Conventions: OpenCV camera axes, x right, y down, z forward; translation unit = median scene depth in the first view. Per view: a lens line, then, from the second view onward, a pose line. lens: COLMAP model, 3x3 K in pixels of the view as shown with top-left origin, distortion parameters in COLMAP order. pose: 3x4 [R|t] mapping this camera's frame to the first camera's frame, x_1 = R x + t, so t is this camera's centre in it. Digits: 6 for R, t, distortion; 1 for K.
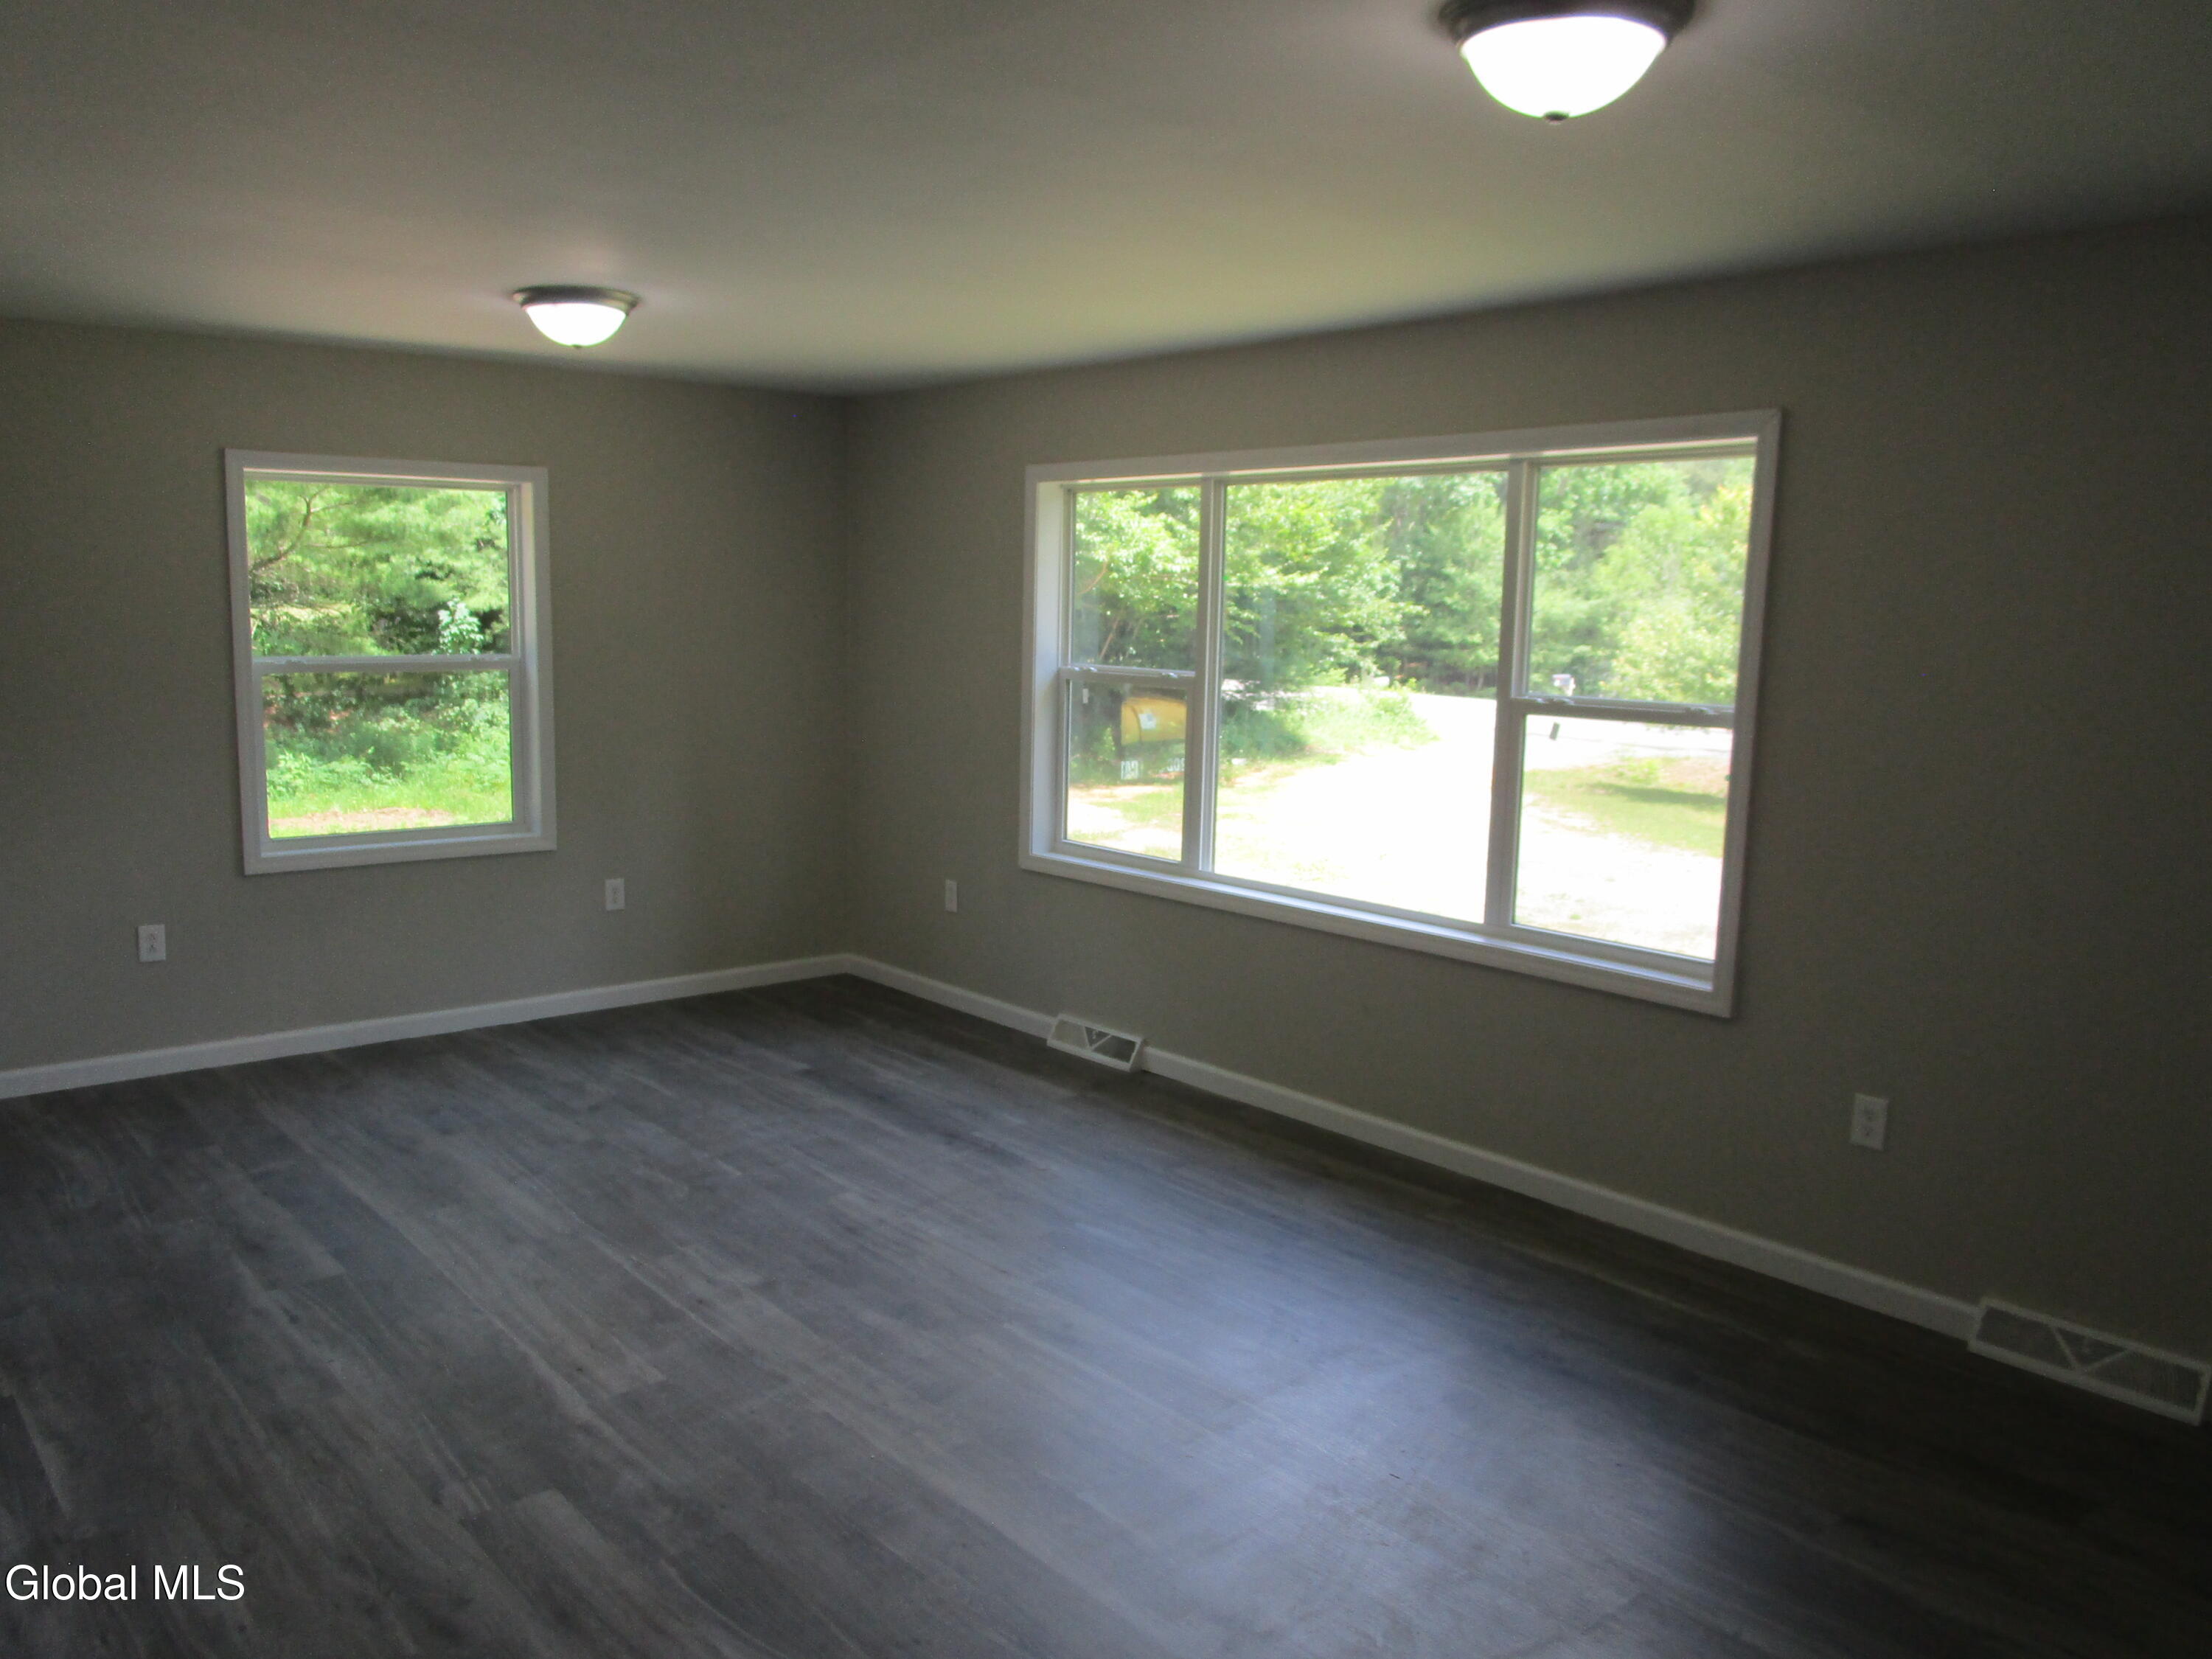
lens RADIAL K [[1646.1, 0, 1106.0], [0, 1646.1, 829.5], [0, 0, 1]] dist [-0.004249, 0.002382]
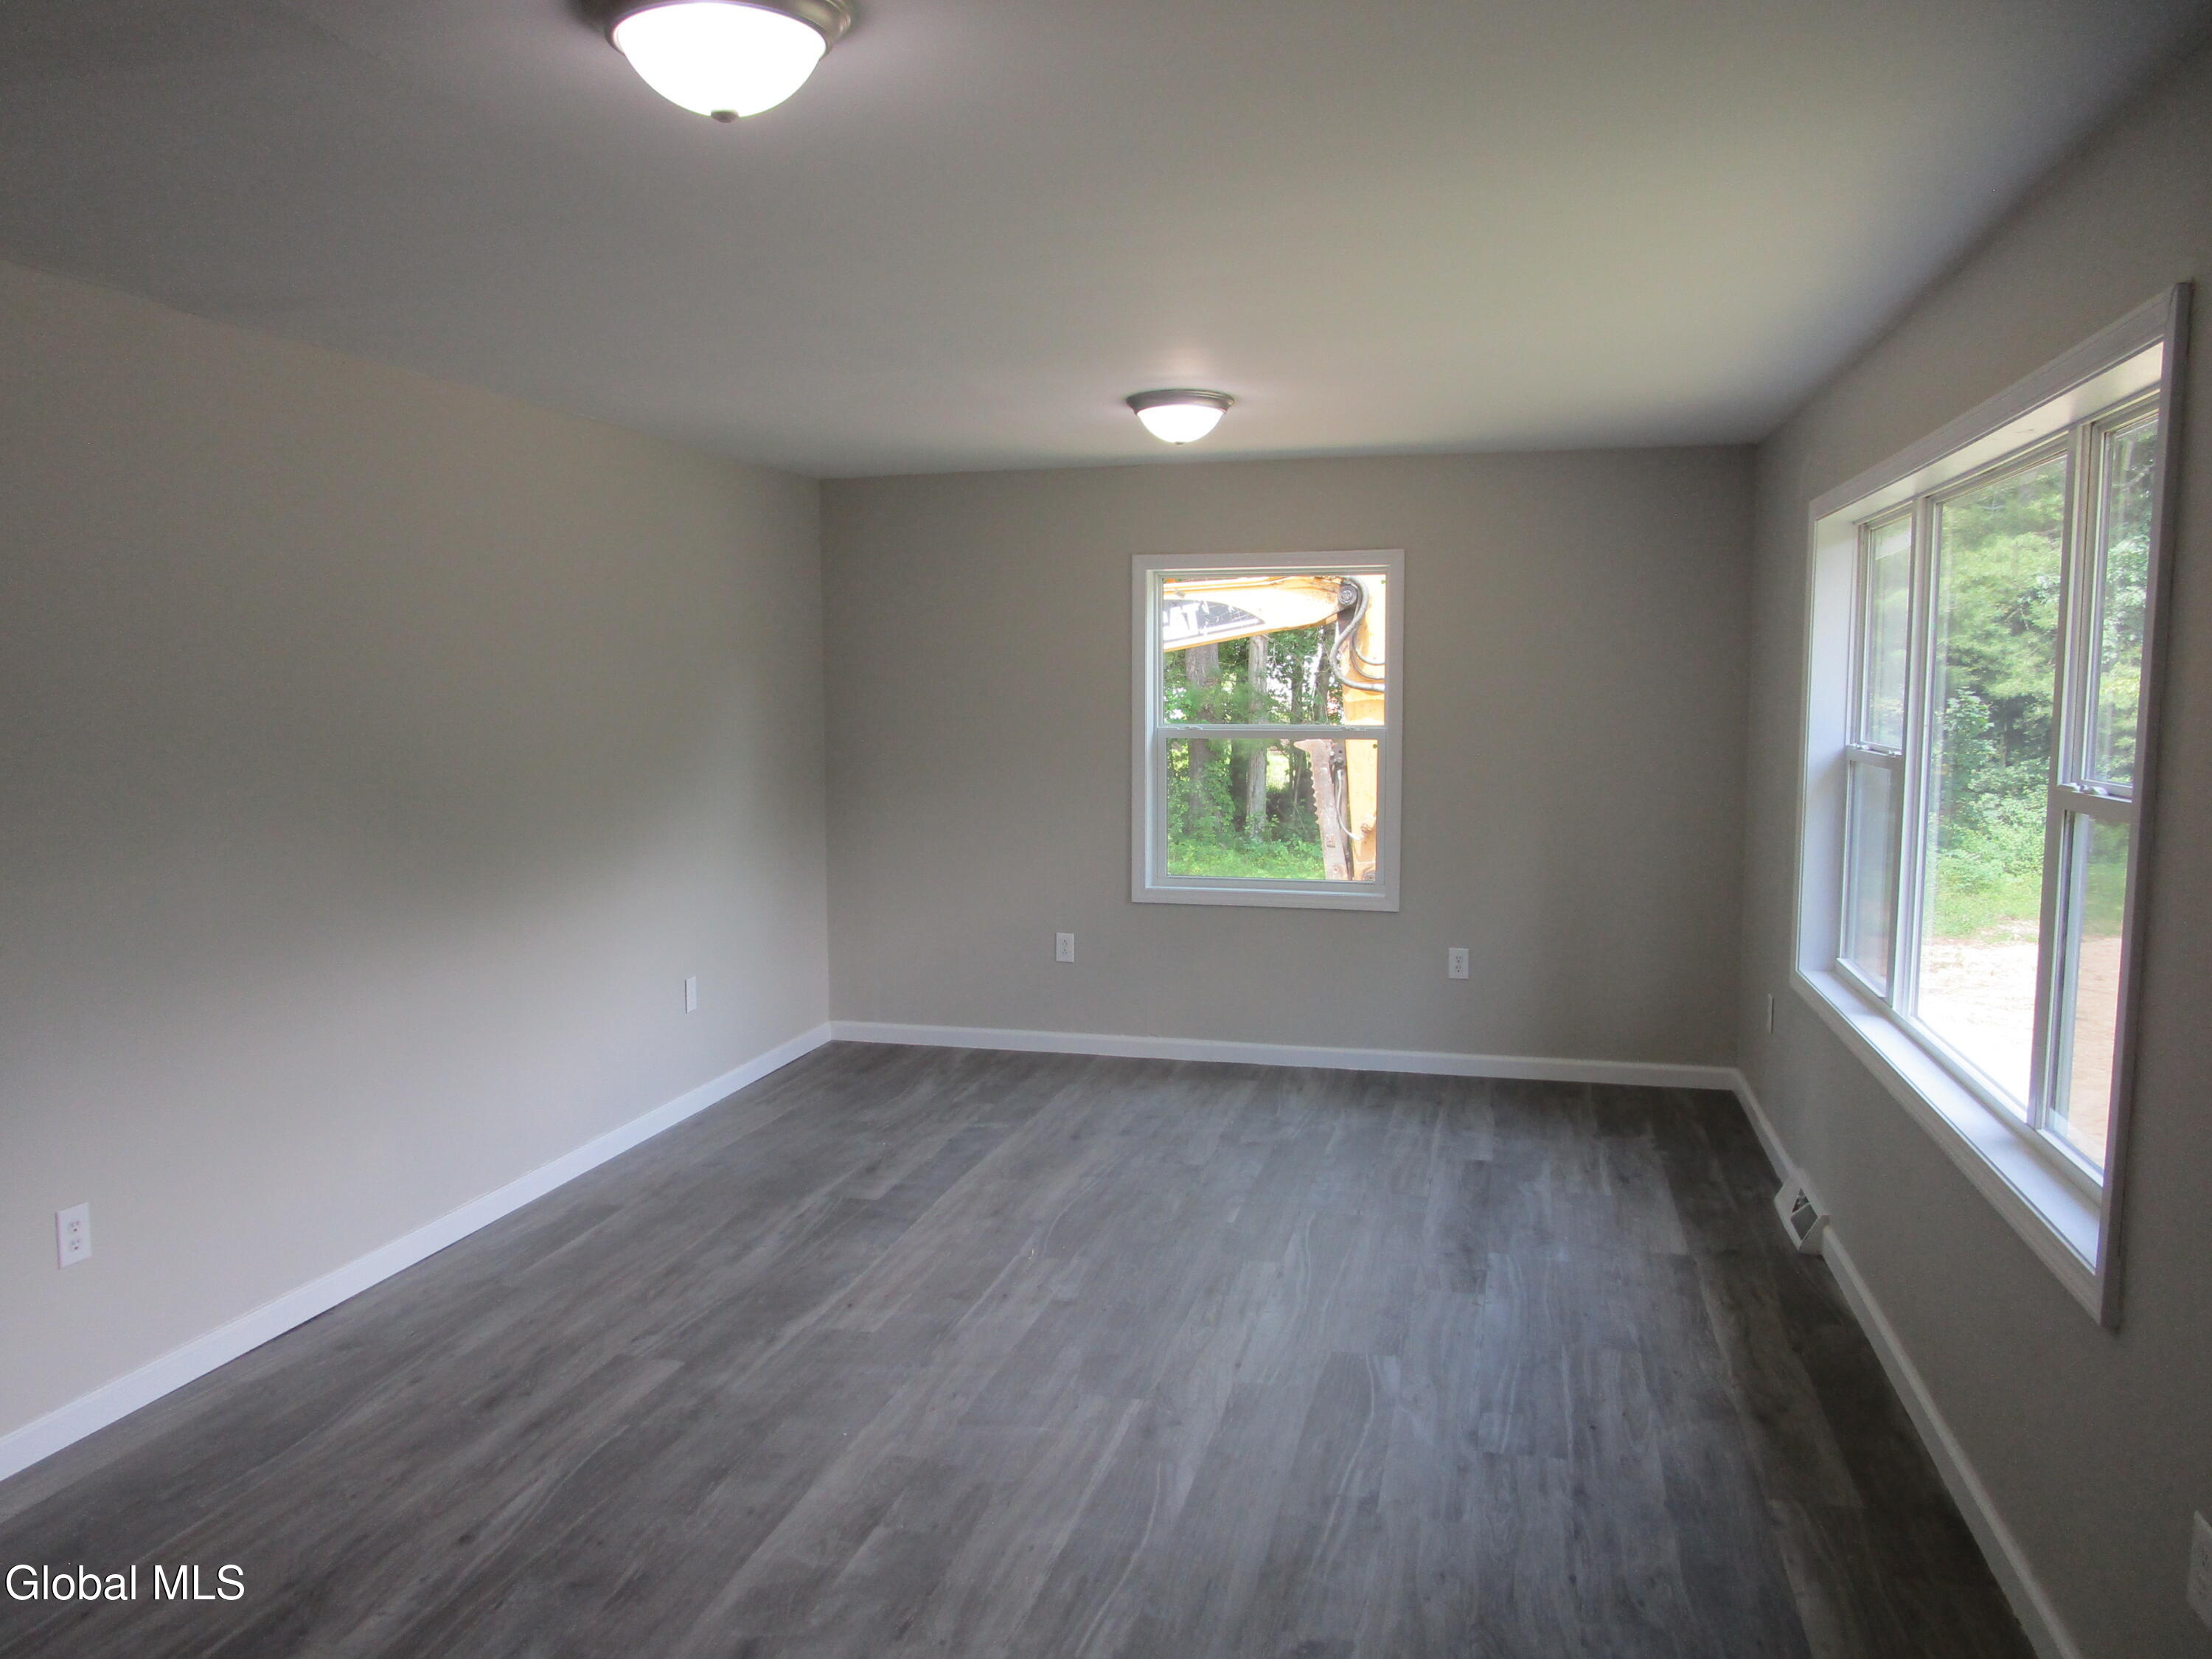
lens RADIAL K [[1674.4, 0, 1106.0], [0, 1674.4, 829.5], [0, 0, 1]] dist [-0.000883, 0.000987]
pose [[0.596659, 0.055679, -0.800561, 0.533201], [-0.101082, 0.994859, -0.006144, -0.019086], [0.796104, 0.084588, 0.599219, 0.279530]]
